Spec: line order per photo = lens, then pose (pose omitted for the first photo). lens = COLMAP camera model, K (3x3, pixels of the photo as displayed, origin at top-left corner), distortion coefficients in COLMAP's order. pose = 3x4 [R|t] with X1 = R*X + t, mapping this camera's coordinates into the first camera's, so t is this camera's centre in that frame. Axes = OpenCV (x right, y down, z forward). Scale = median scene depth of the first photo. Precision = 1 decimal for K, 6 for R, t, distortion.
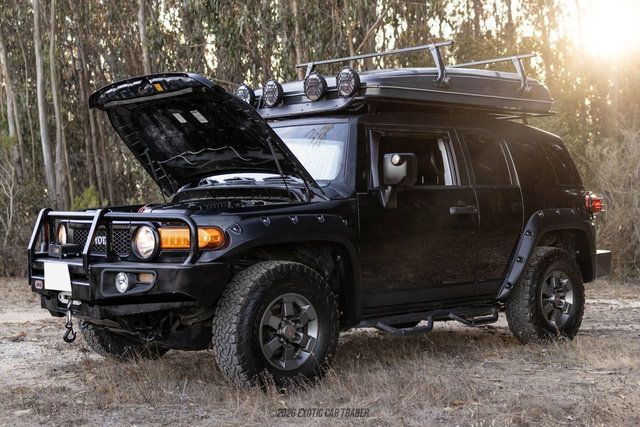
lens RADIAL K [[910.7, 0, 327.5], [0, 910.7, 178.4], [0, 0, 1]] dist [0.001423, 0.000000]
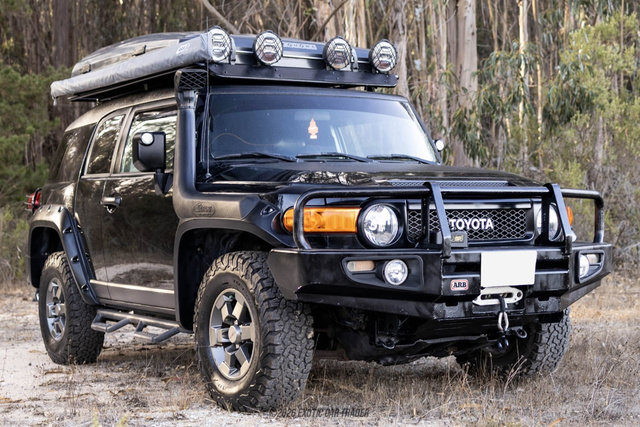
lens RADIAL K [[1114.0, 0, 255.4], [0, 1114.0, 216.5], [0, 0, 1]] dist [0.010339, 0.000000]
pose [[0.250162, 0.004063, 0.968196, -1.280201], [-0.018241, 0.999833, 0.000517, 0.066706], [-0.968032, -0.017791, 0.250194, 0.974742]]
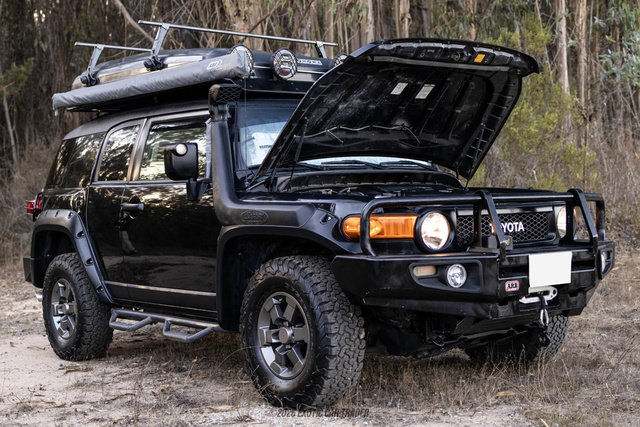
lens RADIAL K [[961.3, 0, 255.6], [0, 961.3, 178.2], [0, 0, 1]] dist [0.019960, 0.000000]
pose [[0.129194, 0.025723, 0.991286, -1.226089], [-0.001482, 0.999667, -0.025747, 0.046974], [-0.991618, 0.001857, 0.129189, 1.159393]]
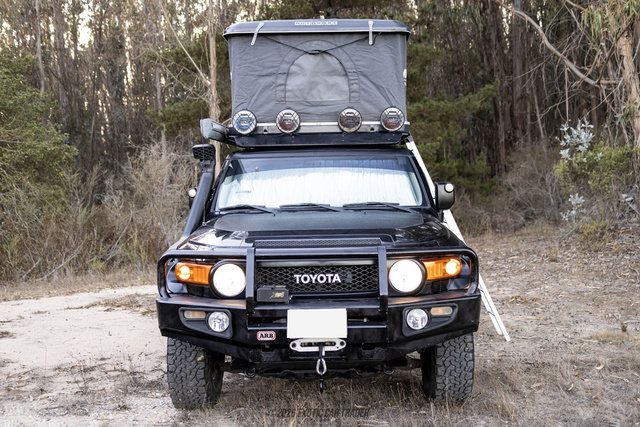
lens RADIAL K [[722.8, 0, 324.4], [0, 722.8, 185.5], [0, 0, 1]] dist [-0.007226, 0.000000]
pose [[0.684281, -0.006576, 0.729189, -0.818773], [-0.005093, 0.999892, 0.013796, -0.039843], [-0.729201, -0.013154, 0.684174, 0.504354]]
